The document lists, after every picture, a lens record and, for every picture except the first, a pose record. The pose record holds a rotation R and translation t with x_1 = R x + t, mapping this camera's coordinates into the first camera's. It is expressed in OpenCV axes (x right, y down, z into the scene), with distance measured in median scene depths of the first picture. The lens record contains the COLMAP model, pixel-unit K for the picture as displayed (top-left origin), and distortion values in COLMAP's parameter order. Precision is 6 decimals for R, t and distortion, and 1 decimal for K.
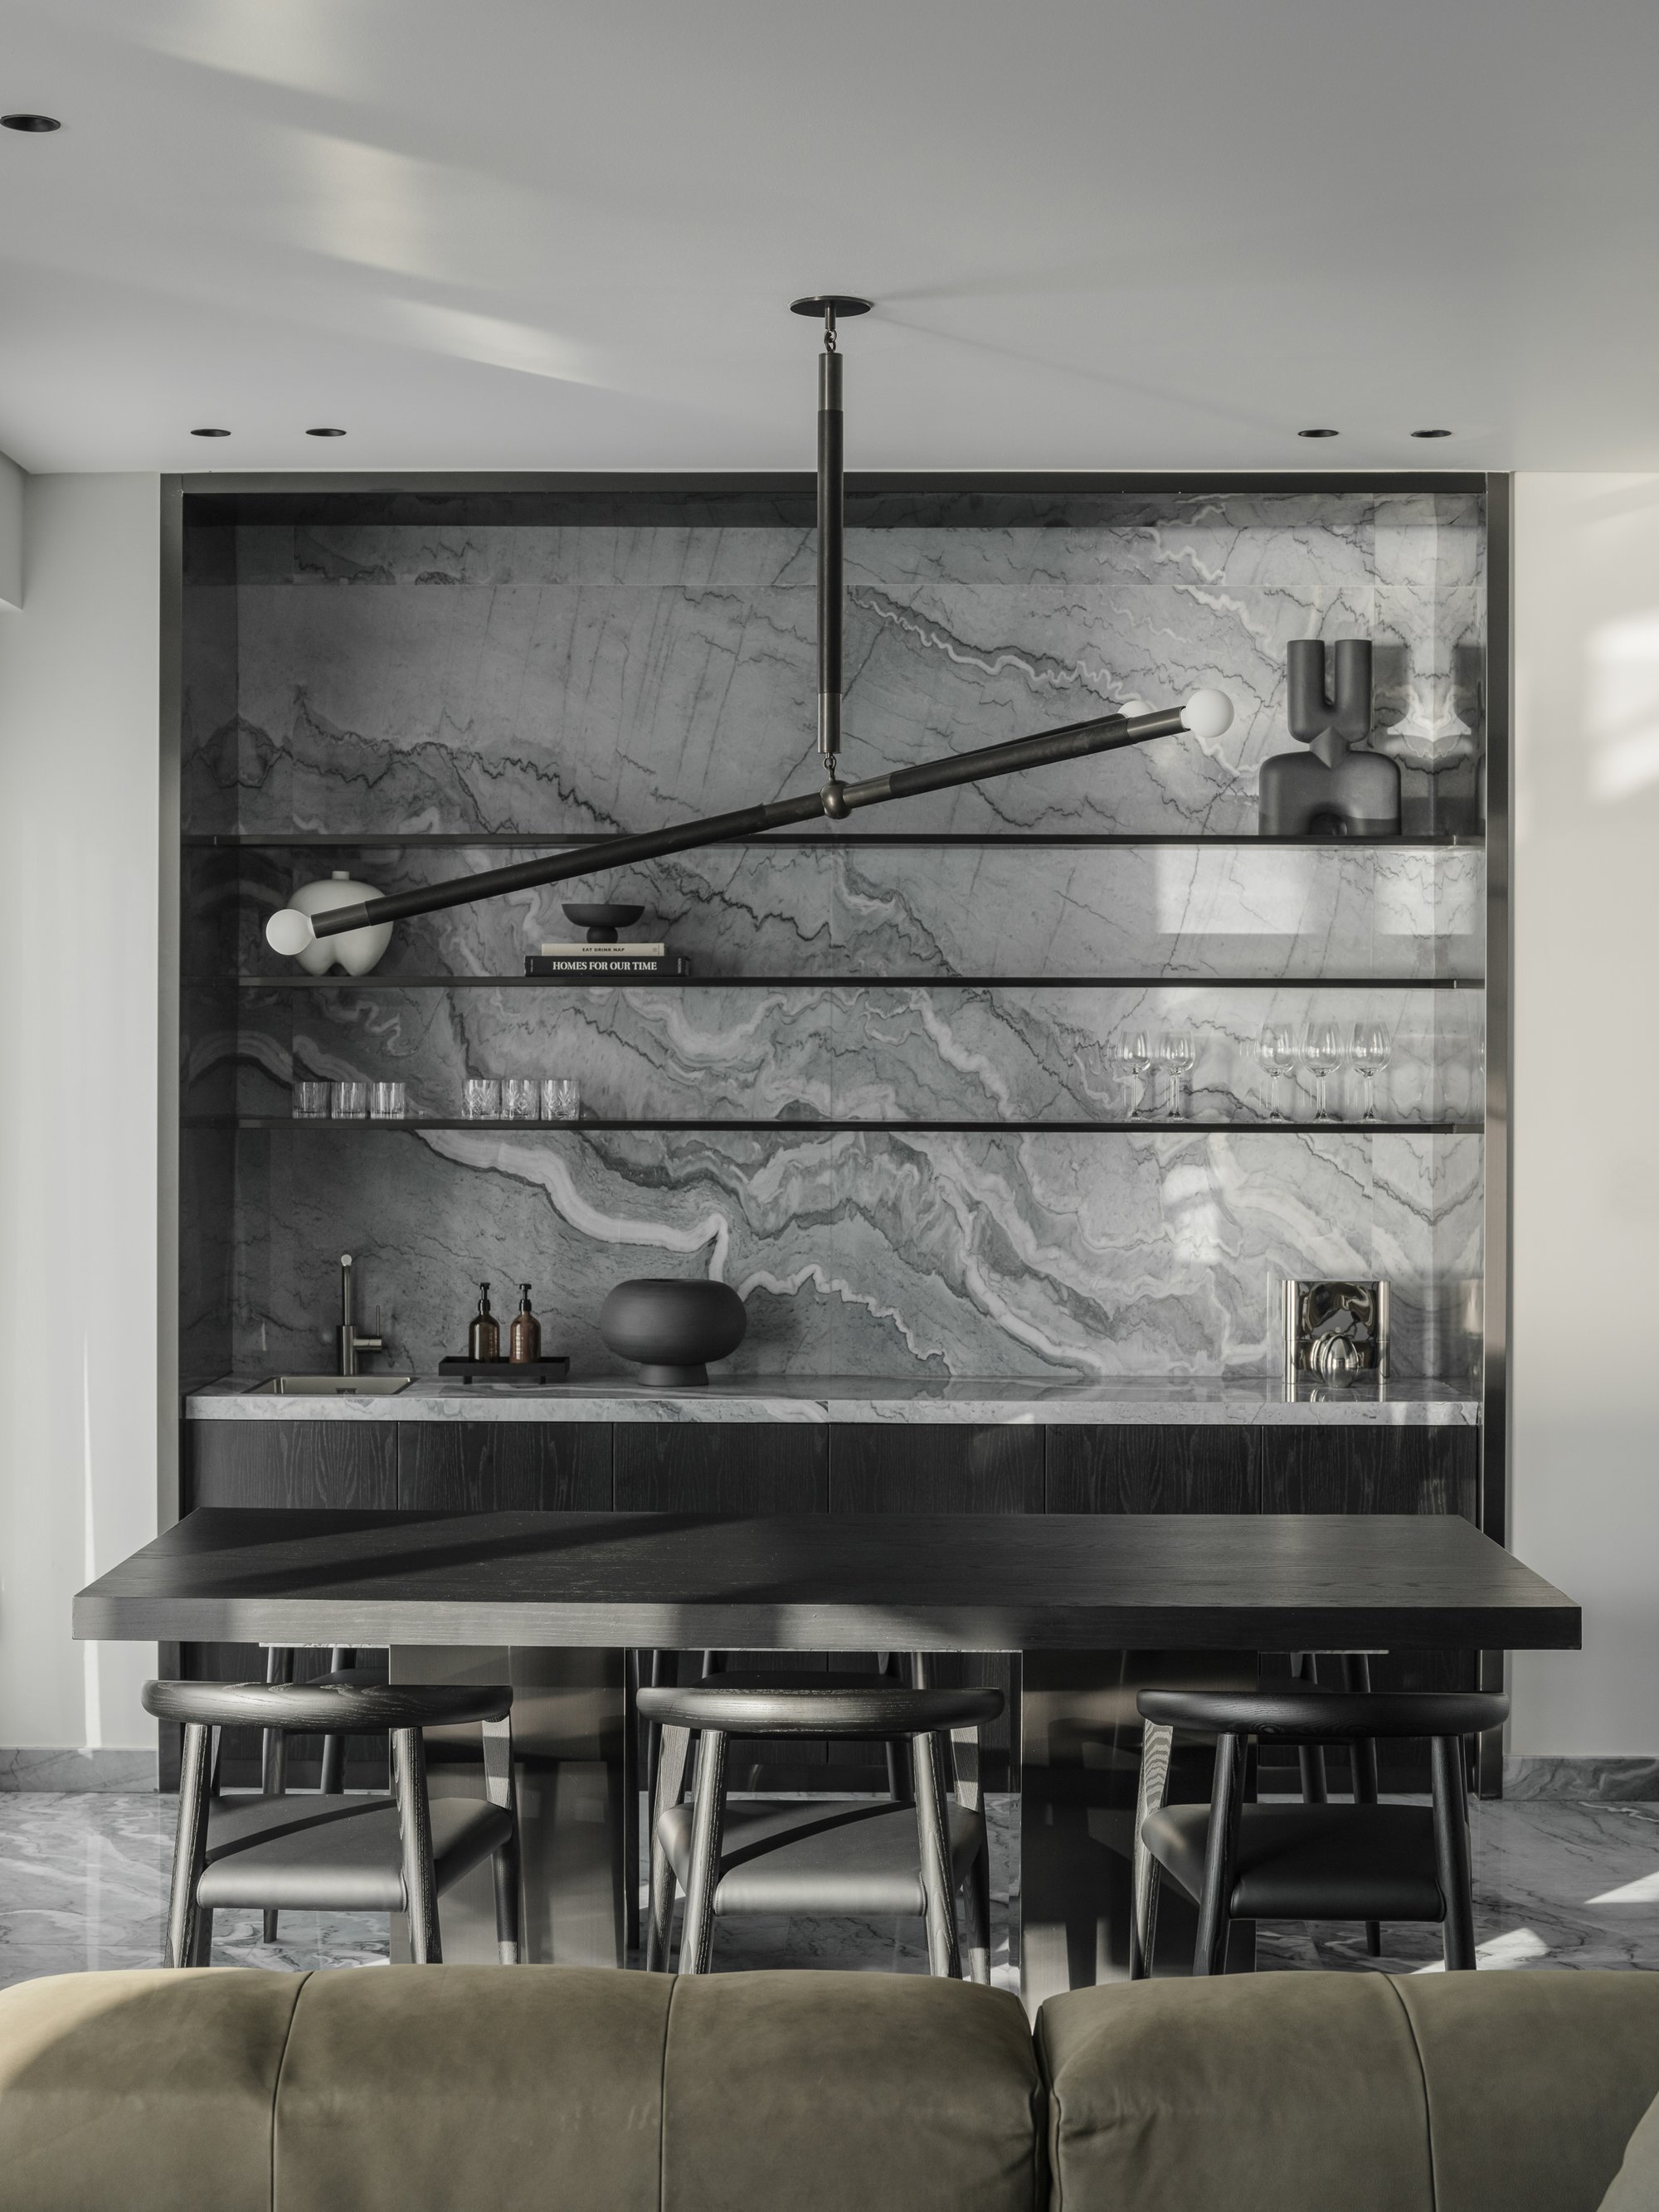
lens RADIAL K [[3379.2, 0, 828.2], [0, 3379.2, 1124.8], [0, 0, 1]] dist [-0.029195, 0.000000]
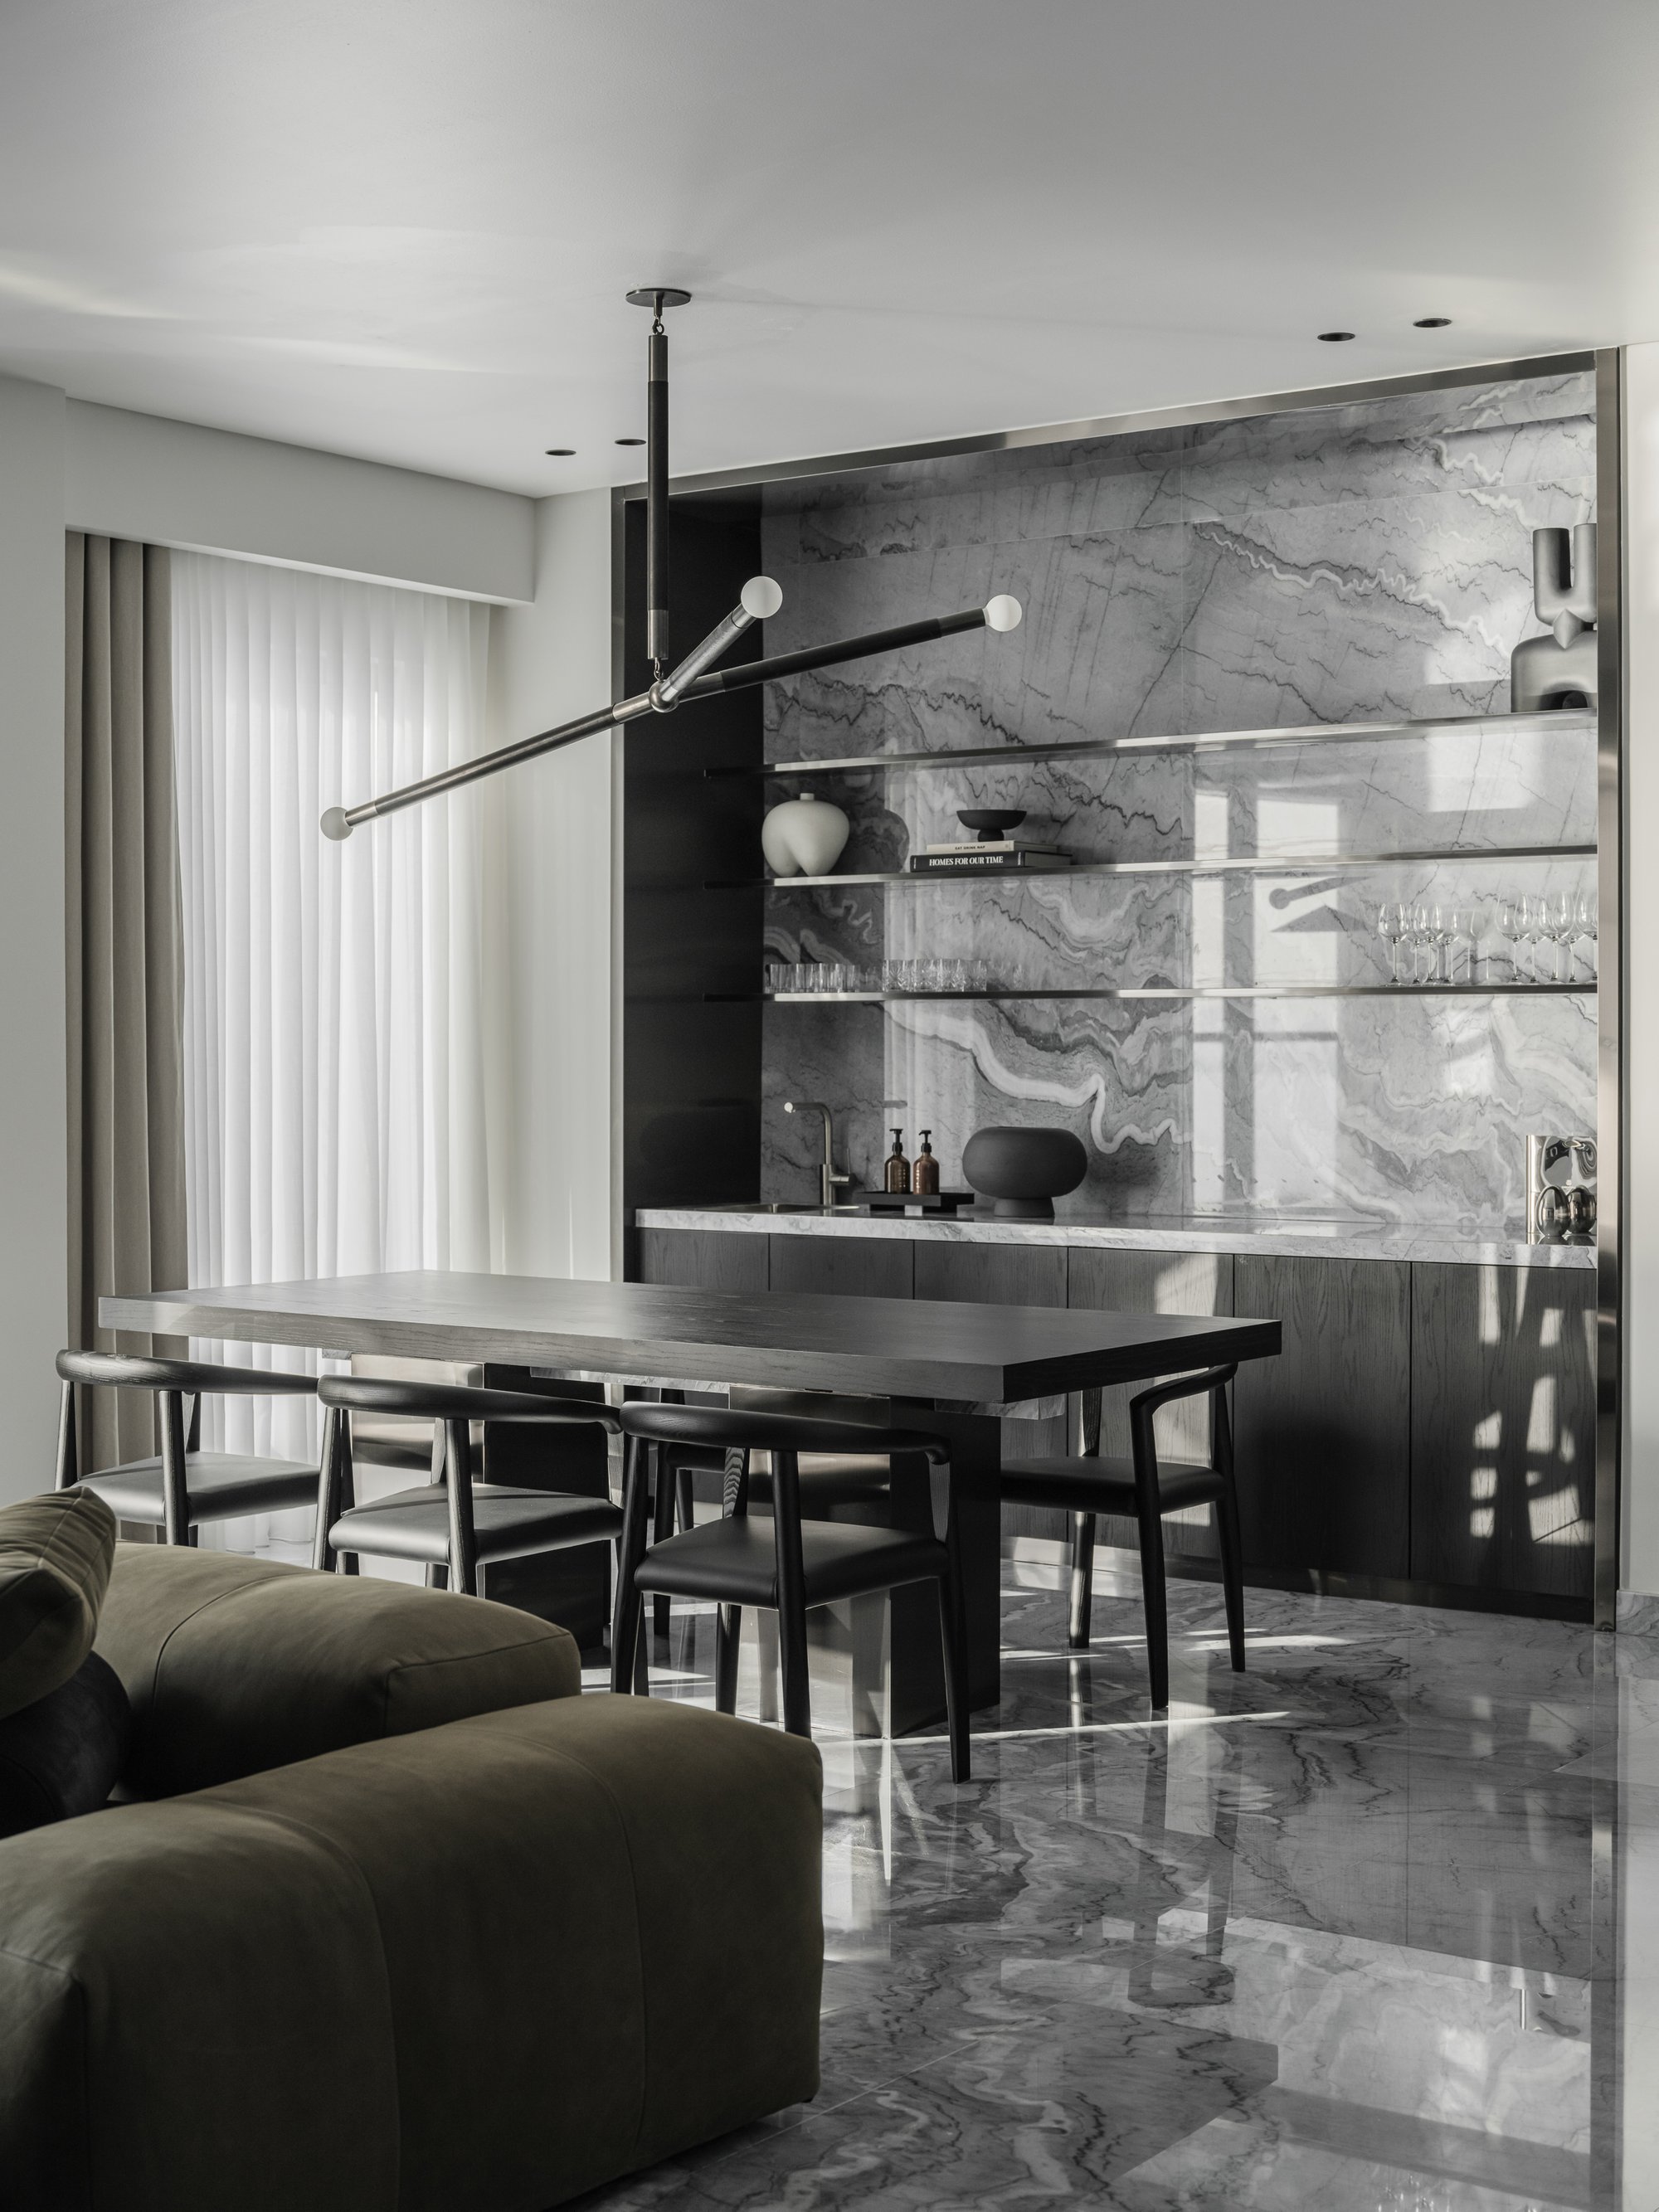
lens RADIAL K [[3091.4, 0, 830.6], [0, 3091.4, 1084.9], [0, 0, 1]] dist [-0.041956, 0.000000]
pose [[0.817975, 0.003766, -0.575242, 0.502710], [-0.008828, 0.999943, -0.006006, 0.037321], [0.575187, 0.009991, 0.817961, 0.082351]]
